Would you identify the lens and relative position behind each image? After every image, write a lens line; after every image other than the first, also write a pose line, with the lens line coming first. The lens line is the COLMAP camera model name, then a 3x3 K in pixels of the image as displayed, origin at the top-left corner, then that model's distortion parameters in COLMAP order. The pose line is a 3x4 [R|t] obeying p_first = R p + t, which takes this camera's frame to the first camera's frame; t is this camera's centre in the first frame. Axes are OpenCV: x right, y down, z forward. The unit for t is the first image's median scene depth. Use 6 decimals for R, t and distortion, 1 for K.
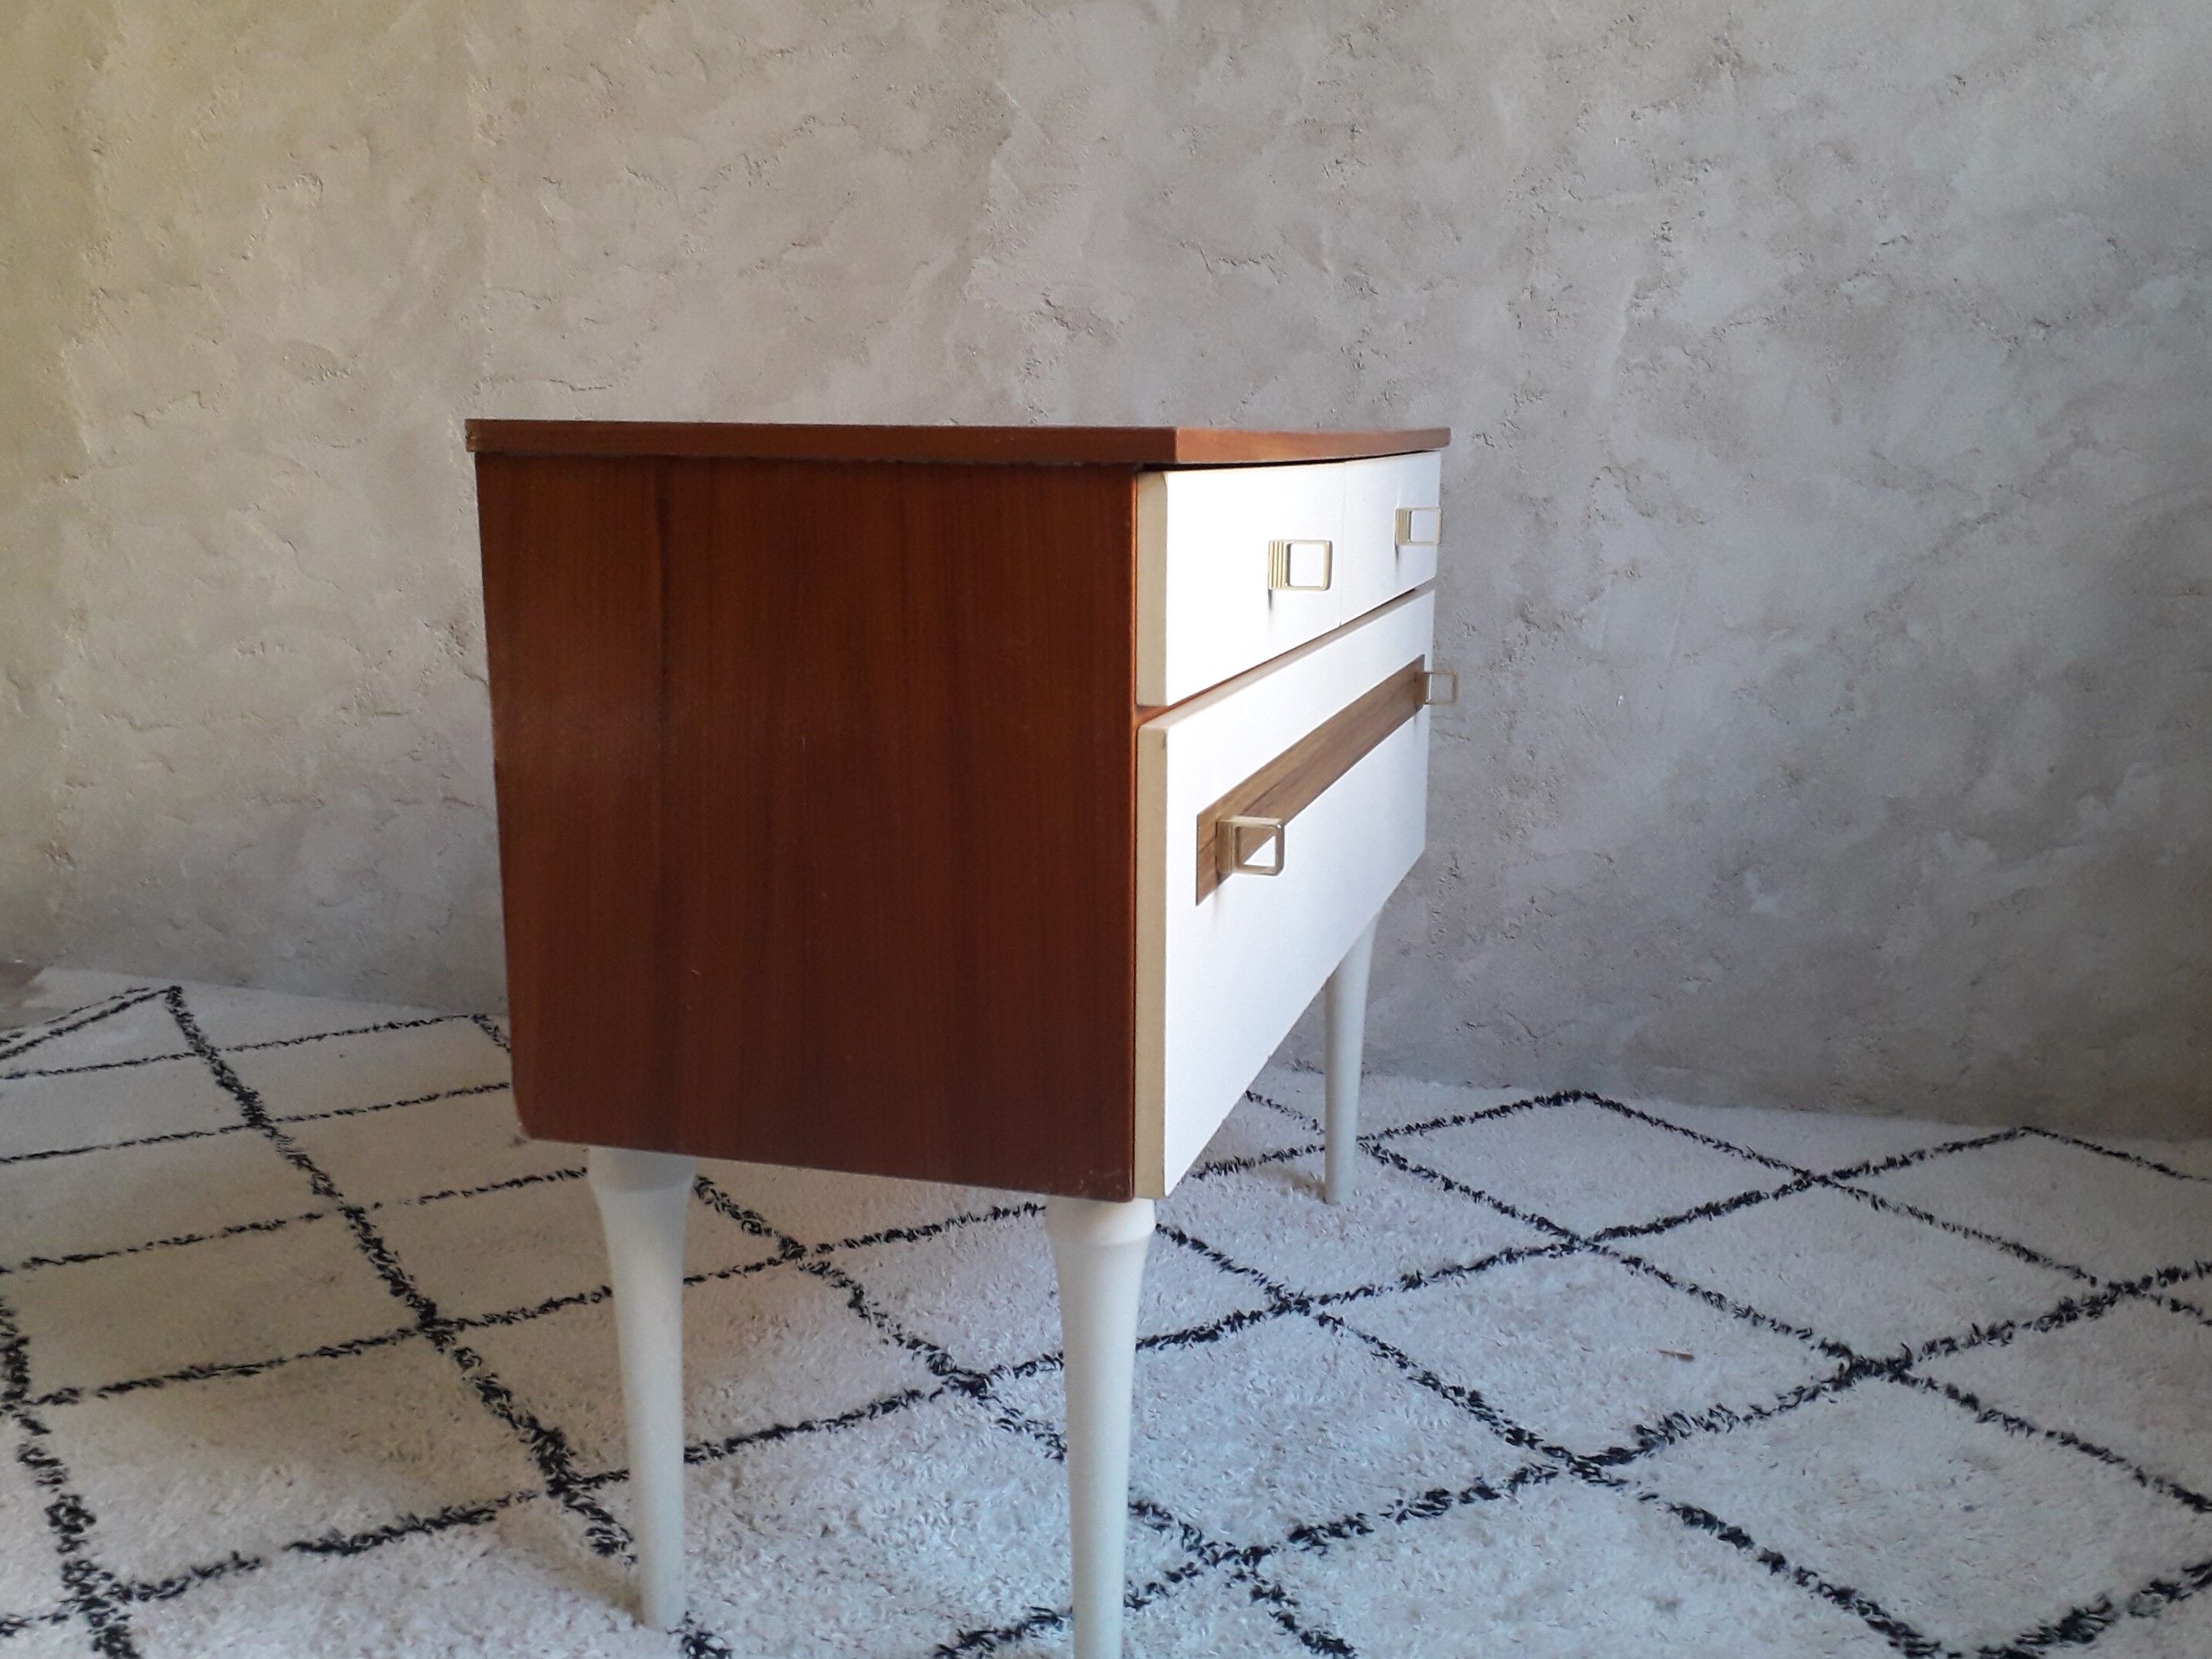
lens RADIAL K [[2080.7, 0, 1093.7], [0, 2080.7, 800.1], [0, 0, 1]] dist [0.024356, -0.078130]
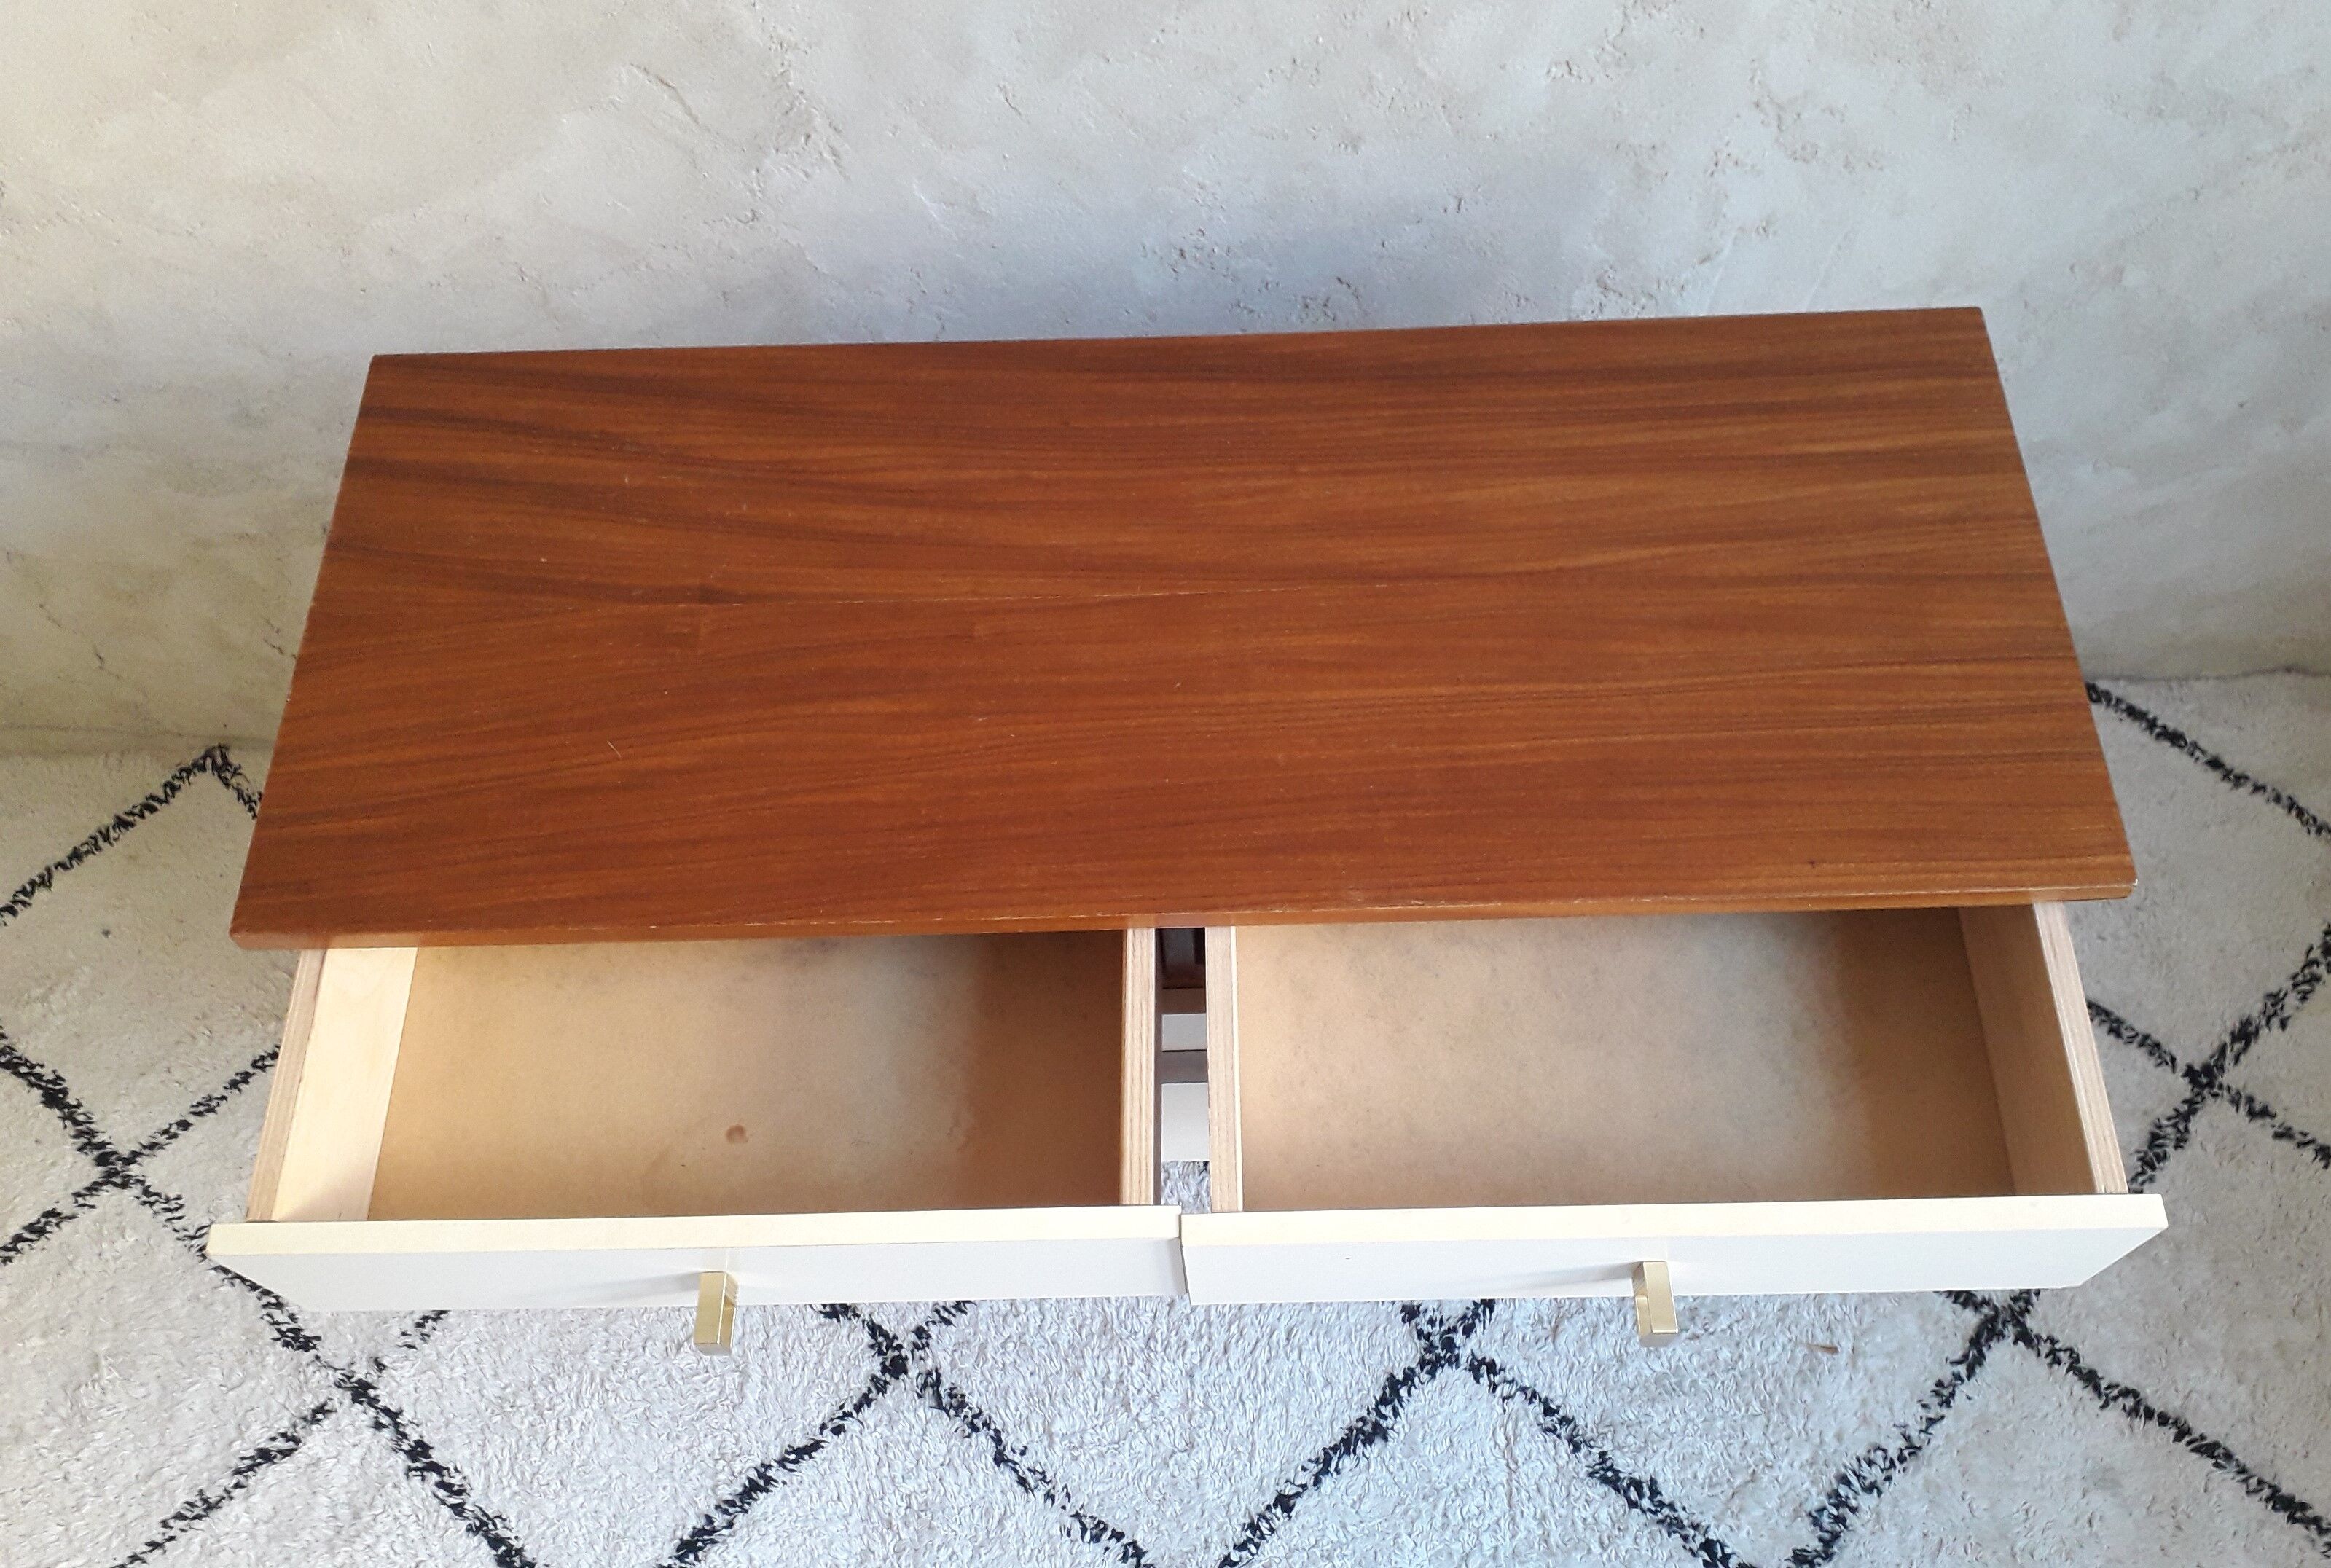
lens RADIAL K [[1939.0, 0, 1196.2], [0, 1939.0, 893.8], [0, 0, 1]] dist [0.016576, -0.038777]
pose [[0.956858, -0.271050, 0.104663, -0.043707], [0.083725, 0.602150, 0.793980, -0.519984], [-0.278231, -0.750964, 0.598866, 0.536423]]
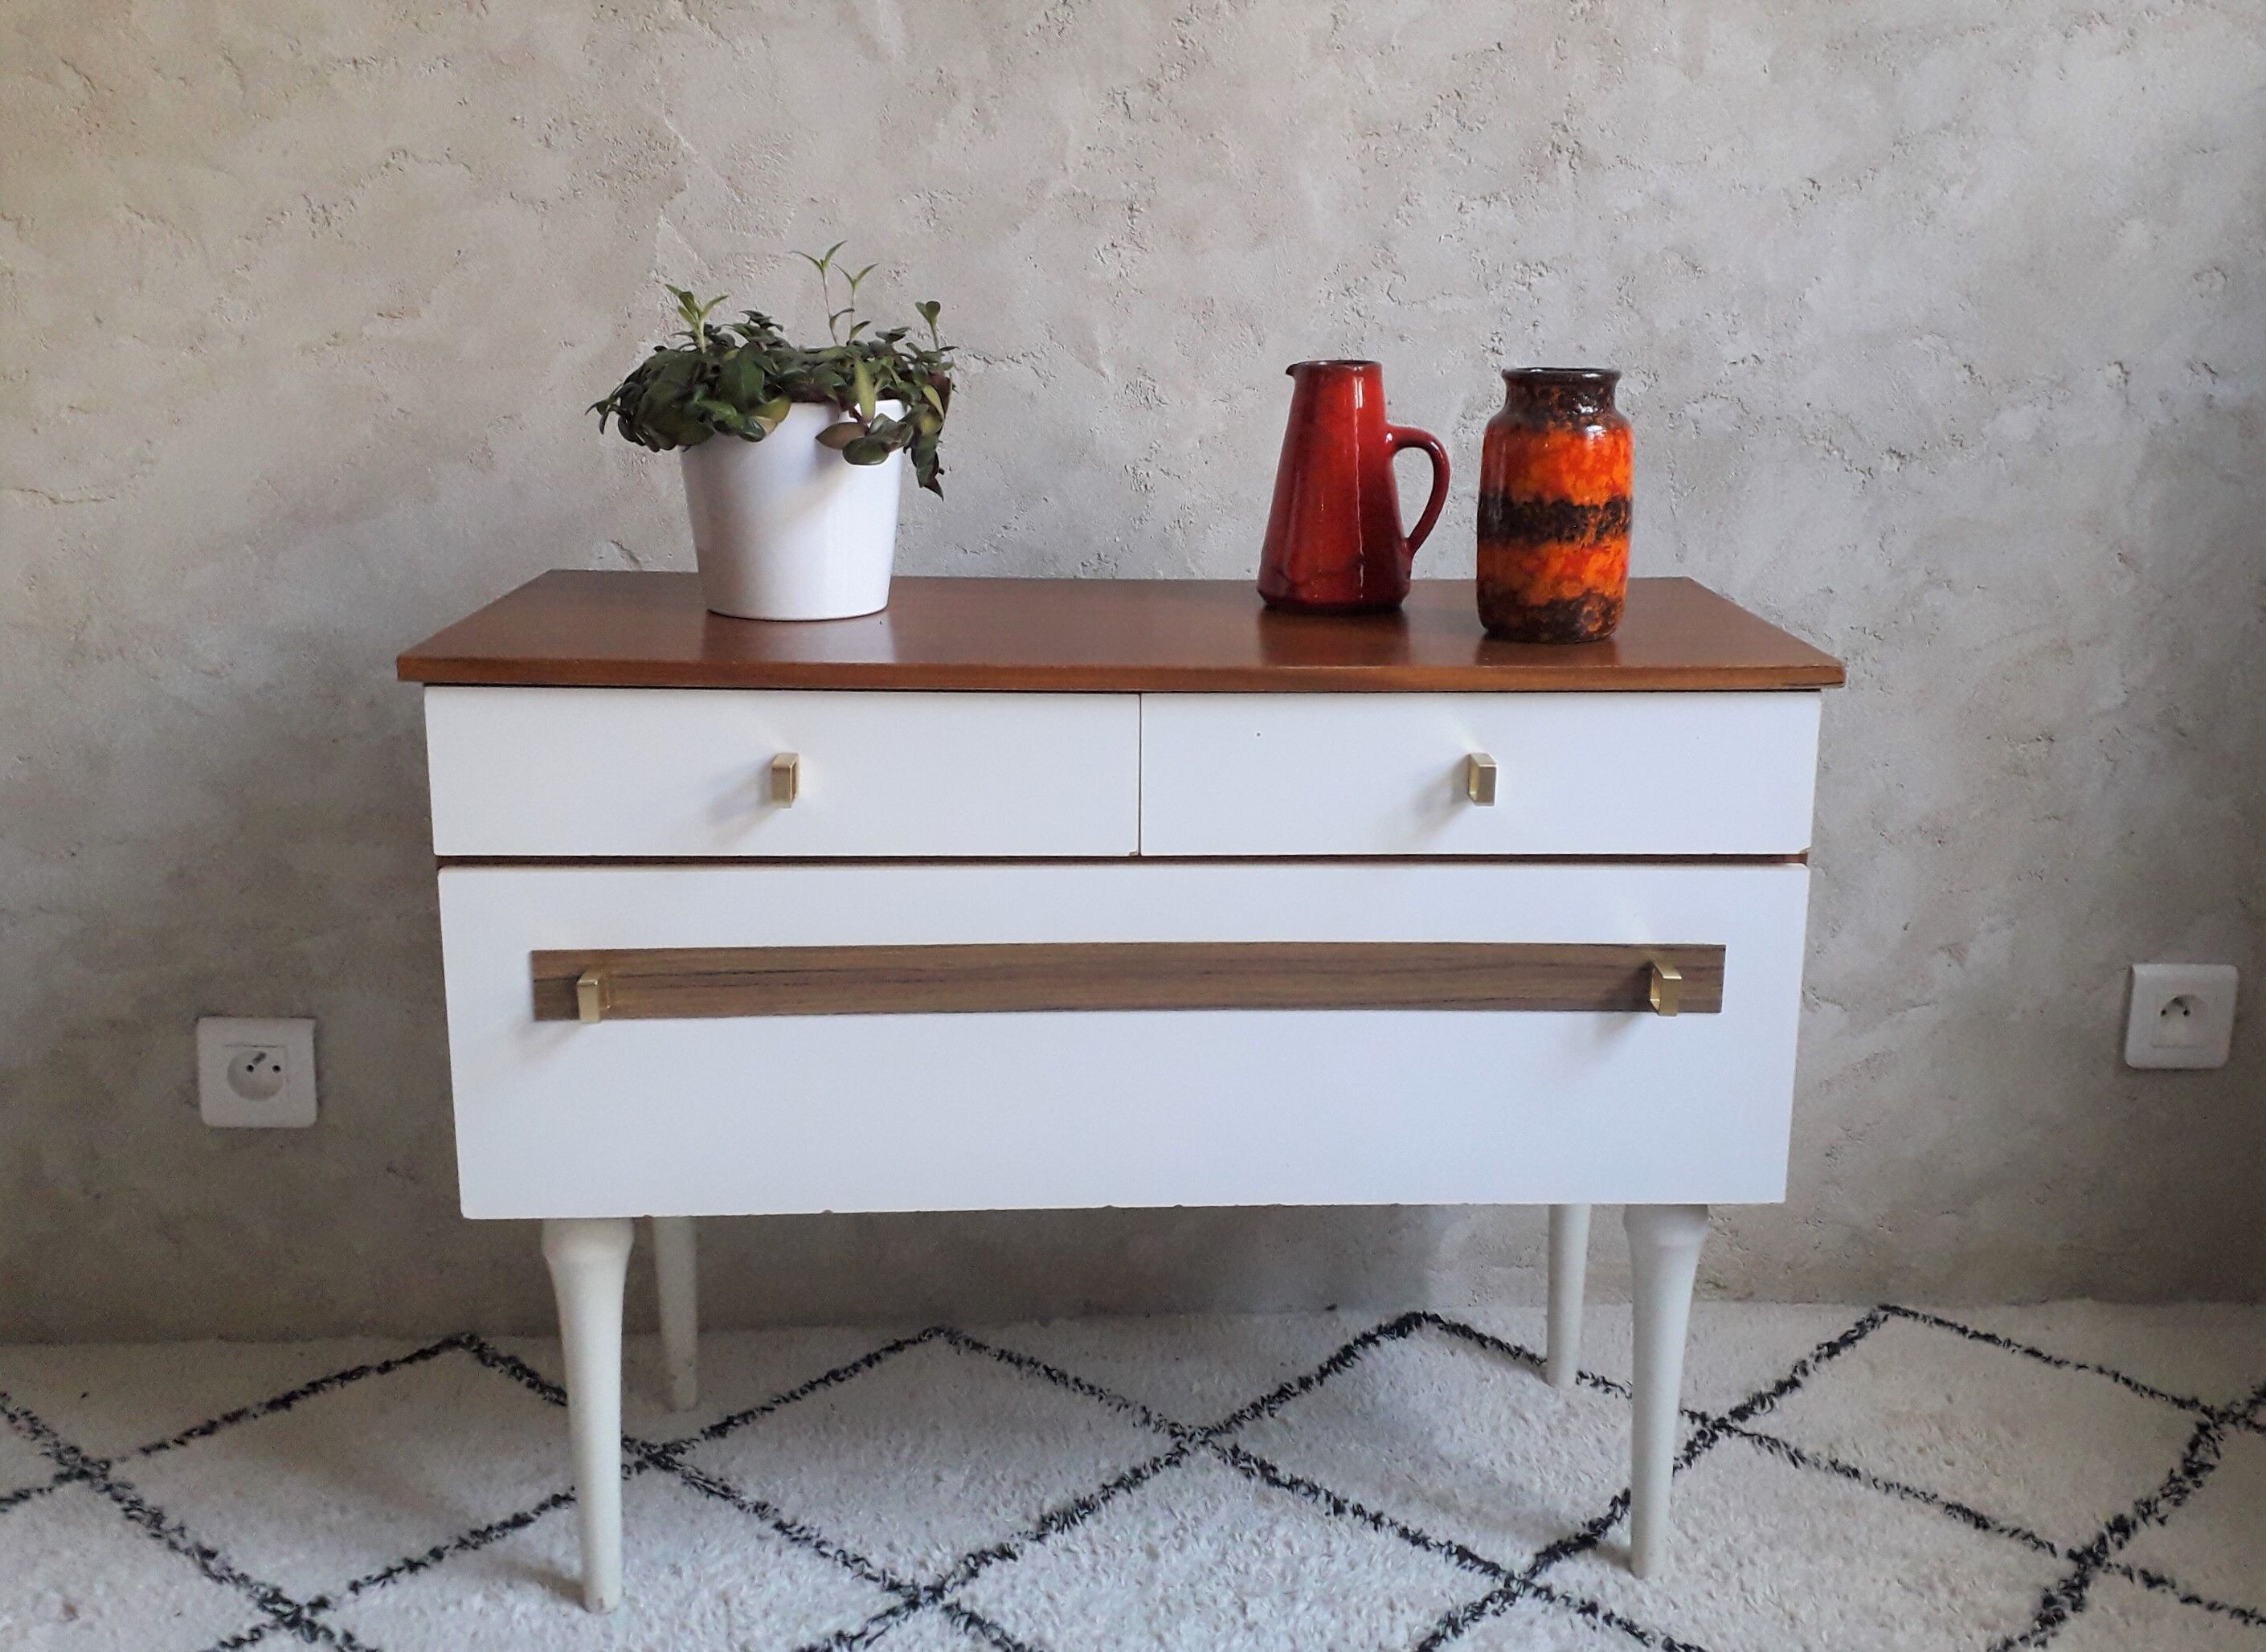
lens RADIAL K [[2161.6, 0, 1231.8], [0, 2161.6, 693.8], [0, 0, 1]] dist [-0.011407, 0.000000]
pose [[0.948019, -0.050177, 0.314233, -0.119463], [0.043326, 0.998647, 0.028756, -0.160064], [-0.315251, -0.013647, 0.948910, 0.188651]]
